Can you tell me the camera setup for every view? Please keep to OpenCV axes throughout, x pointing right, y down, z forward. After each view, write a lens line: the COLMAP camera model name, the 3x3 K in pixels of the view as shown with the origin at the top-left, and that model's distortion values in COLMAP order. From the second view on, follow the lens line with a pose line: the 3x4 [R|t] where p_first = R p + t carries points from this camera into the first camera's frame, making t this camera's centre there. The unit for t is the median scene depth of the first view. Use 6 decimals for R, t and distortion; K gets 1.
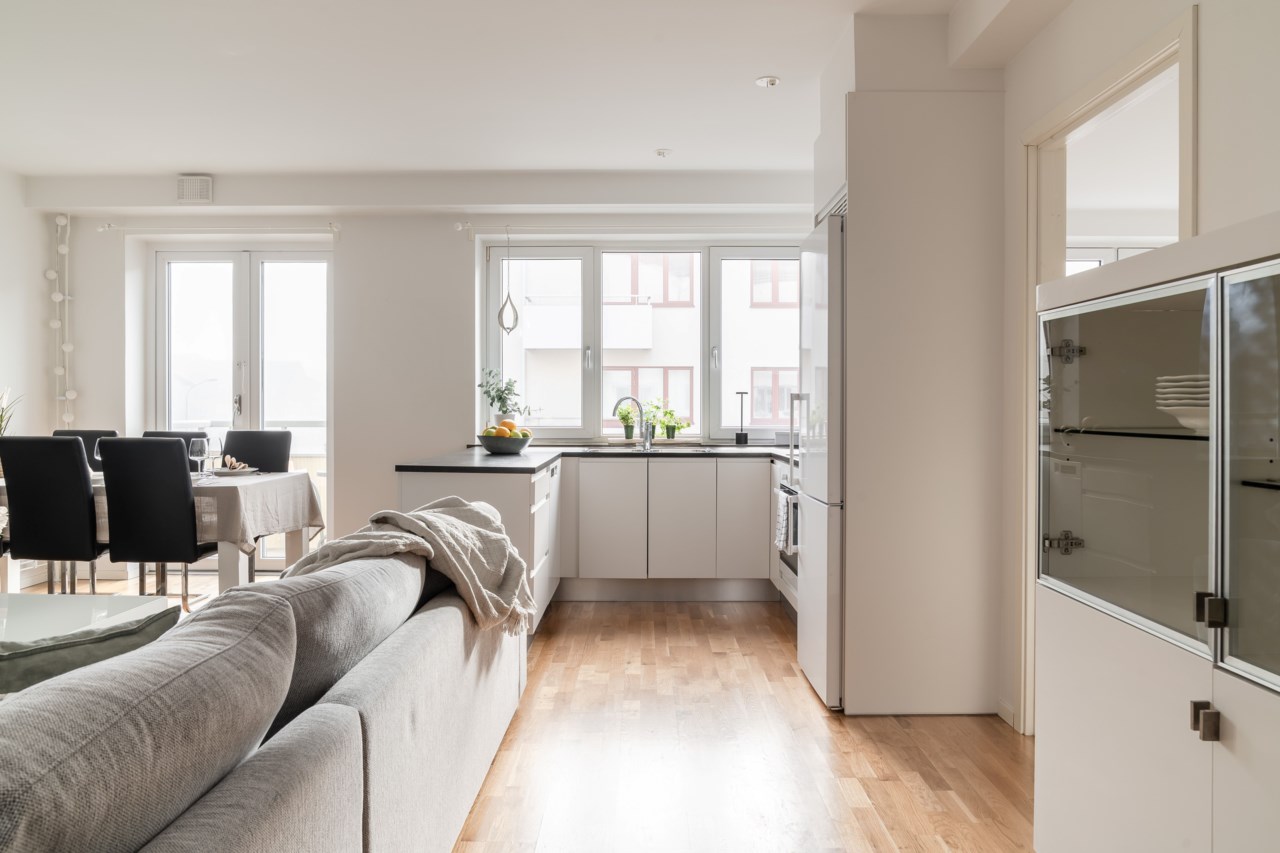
lens RADIAL K [[865.6, 0, 635.2], [0, 865.6, 420.8], [0, 0, 1]] dist [-0.012181, 0.001213]
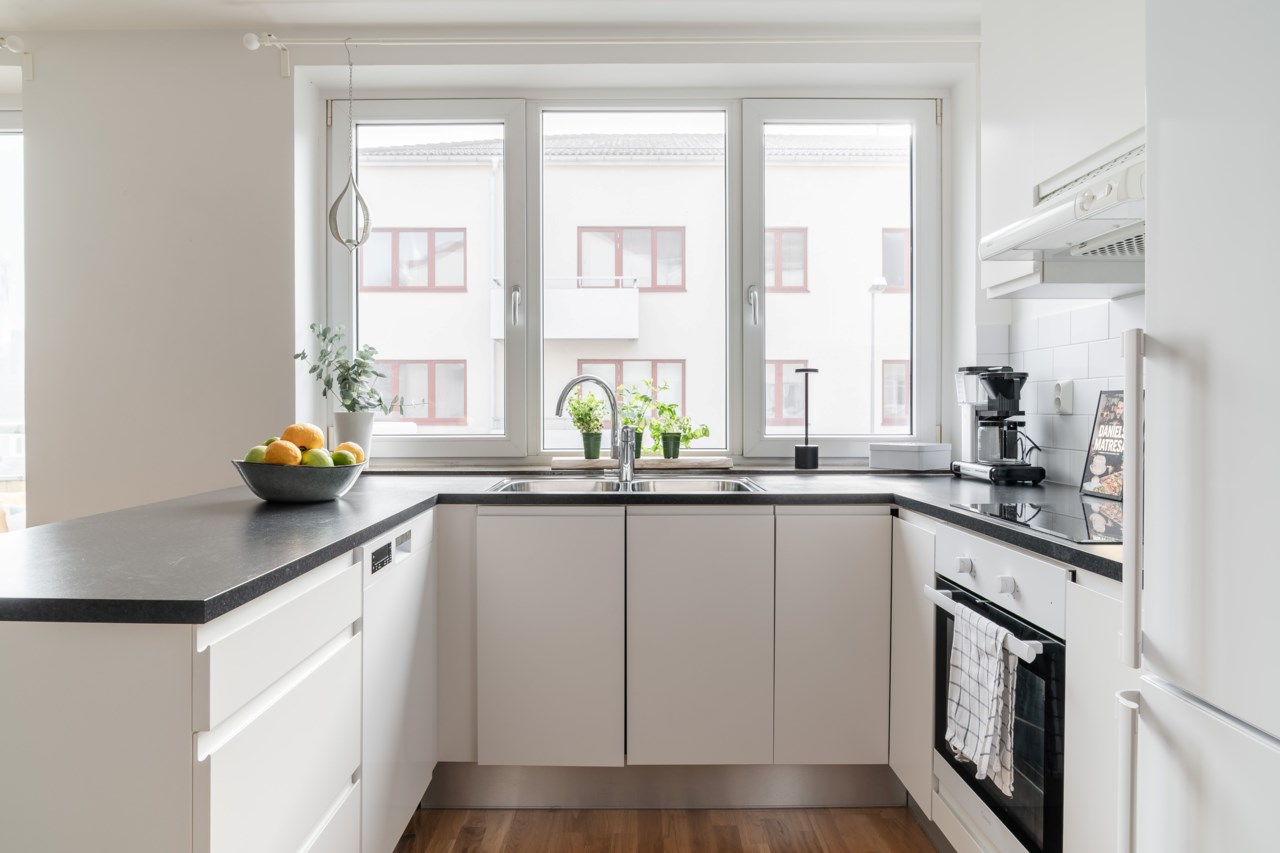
lens RADIAL K [[865.6, 0, 635.2], [0, 865.6, 420.8], [0, 0, 1]] dist [-0.012181, 0.001213]
pose [[0.999892, -0.002380, 0.014521, 0.011830], [0.002372, 0.999997, 0.000539, -0.002229], [-0.014523, -0.000505, 0.999894, 0.479732]]
